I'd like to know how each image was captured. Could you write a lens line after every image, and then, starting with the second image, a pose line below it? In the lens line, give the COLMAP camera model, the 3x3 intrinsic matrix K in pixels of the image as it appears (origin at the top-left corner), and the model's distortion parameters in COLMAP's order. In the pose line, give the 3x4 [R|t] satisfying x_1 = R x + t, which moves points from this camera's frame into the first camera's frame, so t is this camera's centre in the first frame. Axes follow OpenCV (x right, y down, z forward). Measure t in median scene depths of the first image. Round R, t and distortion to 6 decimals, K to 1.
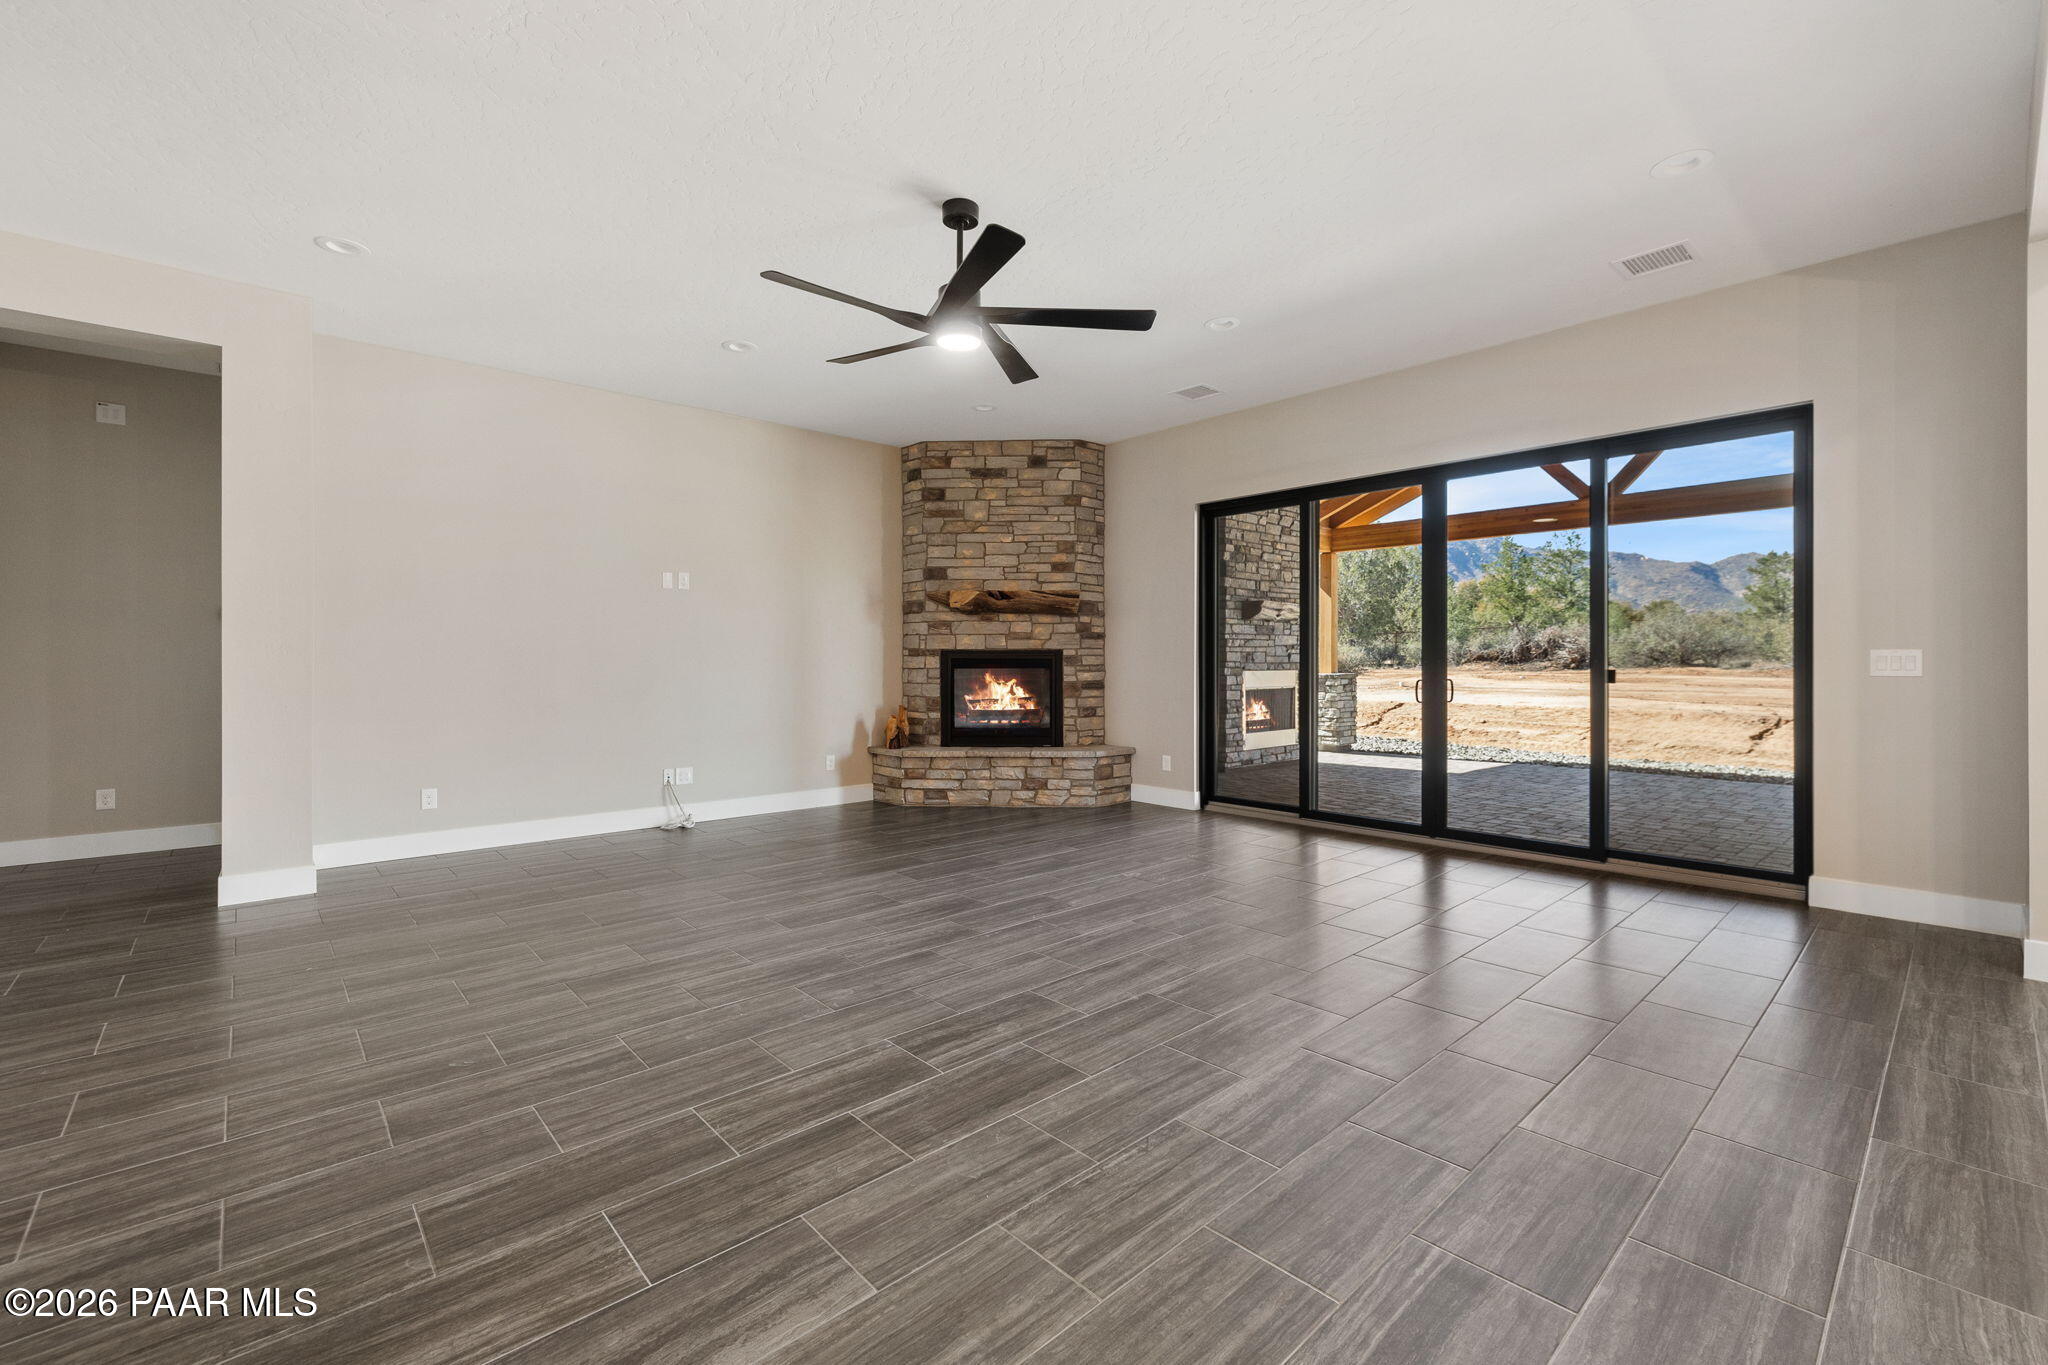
lens RADIAL K [[874.3, 0, 1011.6], [0, 874.3, 656.2], [0, 0, 1]] dist [-0.006522, -0.000414]
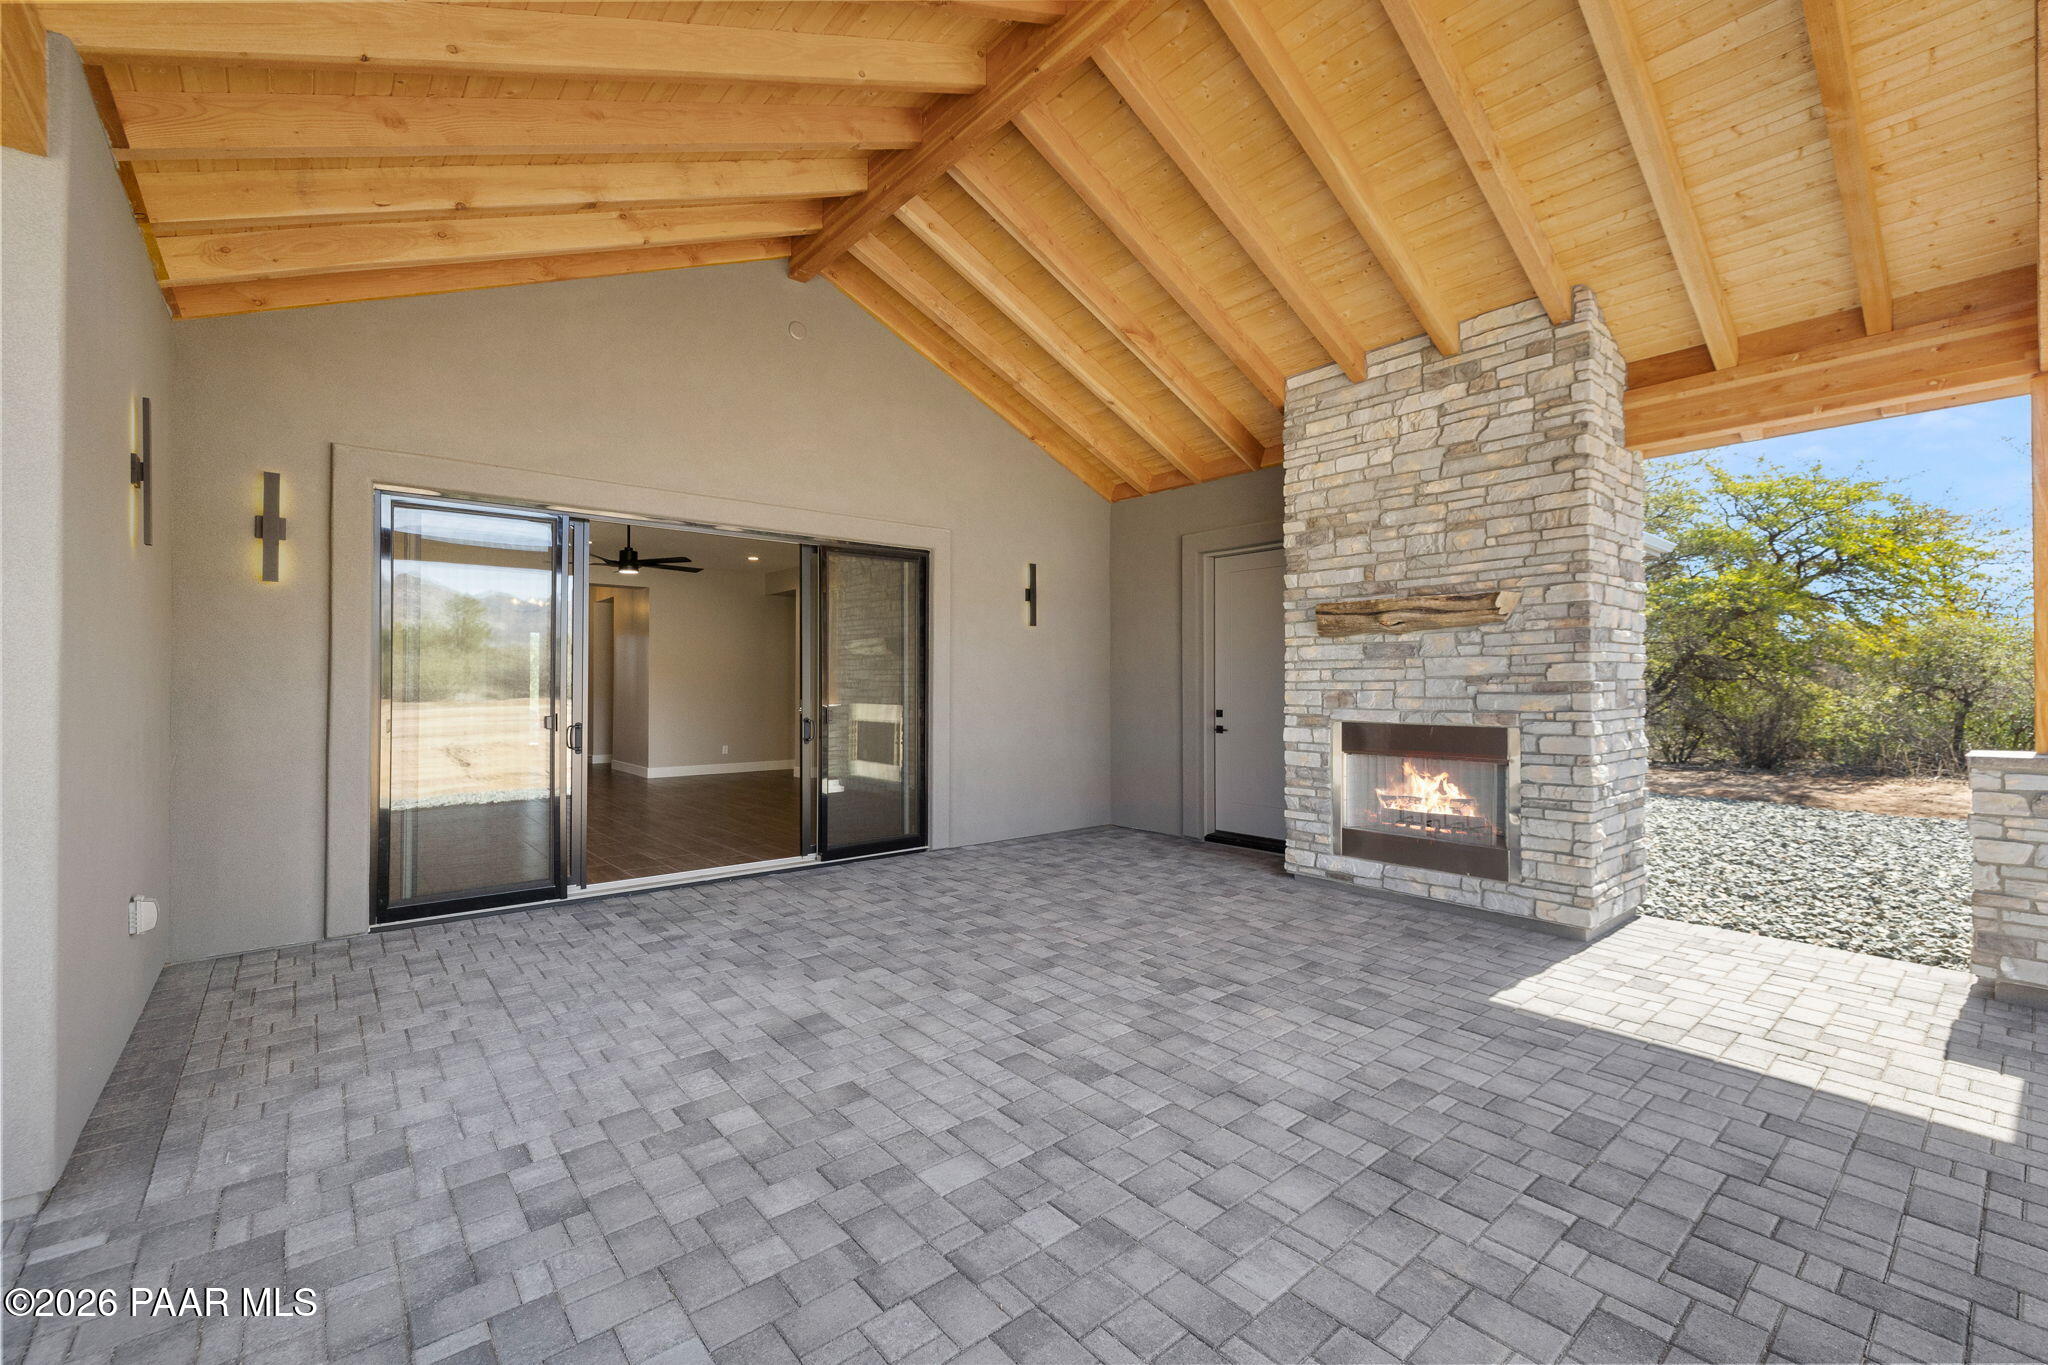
lens RADIAL K [[874.3, 0, 1042.9], [0, 874.3, 673.1], [0, 0, 1]] dist [-0.006522, -0.000414]
pose [[-0.028241, -0.014223, -0.999500, 0.819876], [0.005878, 0.999879, -0.014395, -0.008535], [0.999584, -0.006282, -0.028154, 0.766491]]
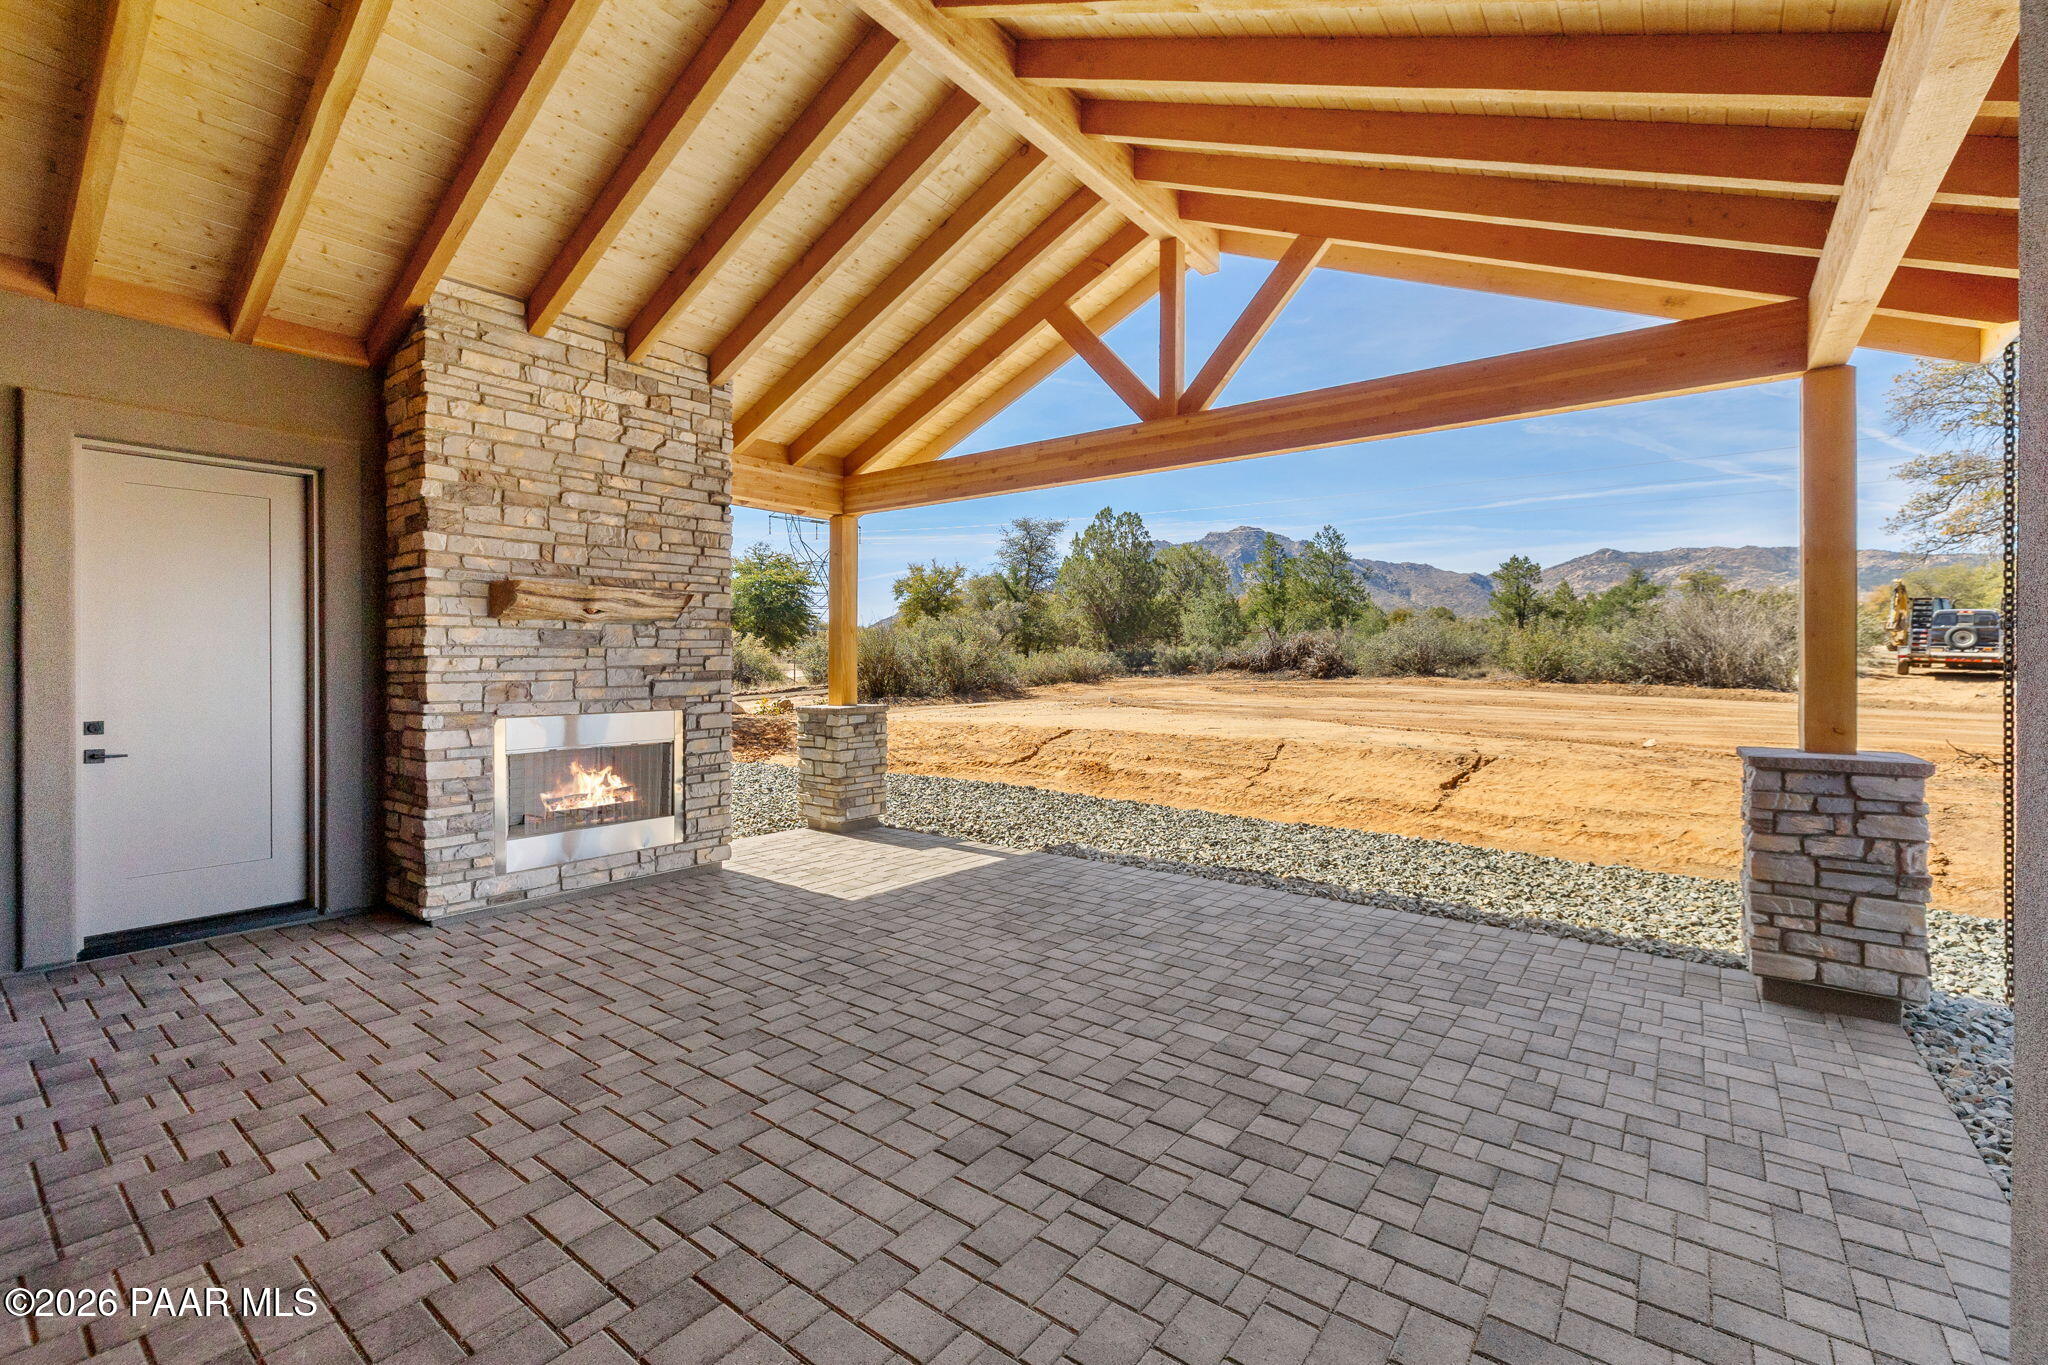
lens RADIAL K [[874.3, 0, 1025.3], [0, 874.3, 666.9], [0, 0, 1]] dist [-0.006522, -0.000414]
pose [[0.982176, 0.000943, 0.187959, 0.444035], [-0.003269, 0.999922, 0.012066, -0.019259], [-0.187933, -0.012466, 0.982103, 0.414895]]
